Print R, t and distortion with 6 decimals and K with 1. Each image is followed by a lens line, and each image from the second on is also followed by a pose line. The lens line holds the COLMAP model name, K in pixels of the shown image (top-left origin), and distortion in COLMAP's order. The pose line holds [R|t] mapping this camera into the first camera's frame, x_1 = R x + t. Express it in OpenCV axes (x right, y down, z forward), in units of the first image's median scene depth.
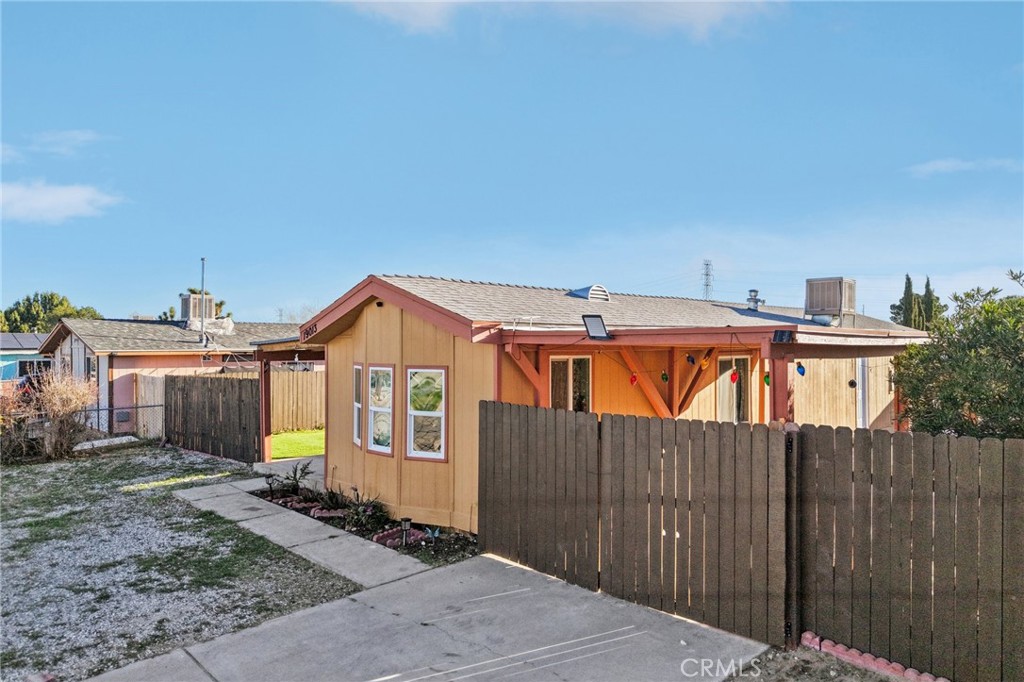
lens RADIAL K [[697.7, 0, 512.0], [0, 697.7, 341.0], [0, 0, 1]] dist [0.014678, -0.002415]
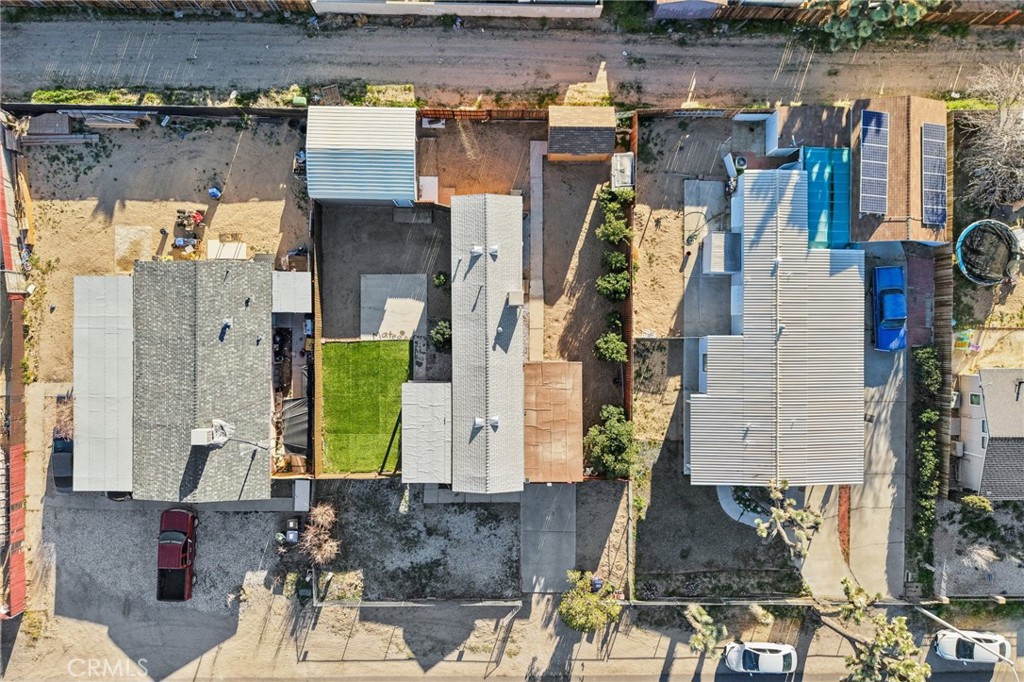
lens RADIAL K [[697.7, 0, 512.0], [0, 697.7, 341.0], [0, 0, 1]] dist [0.014678, -0.002415]
pose [[0.695394, -0.718542, 0.011128, 0.584520], [-0.021516, -0.005339, 0.999754, -4.837745], [-0.718306, -0.695463, -0.019173, 1.811943]]
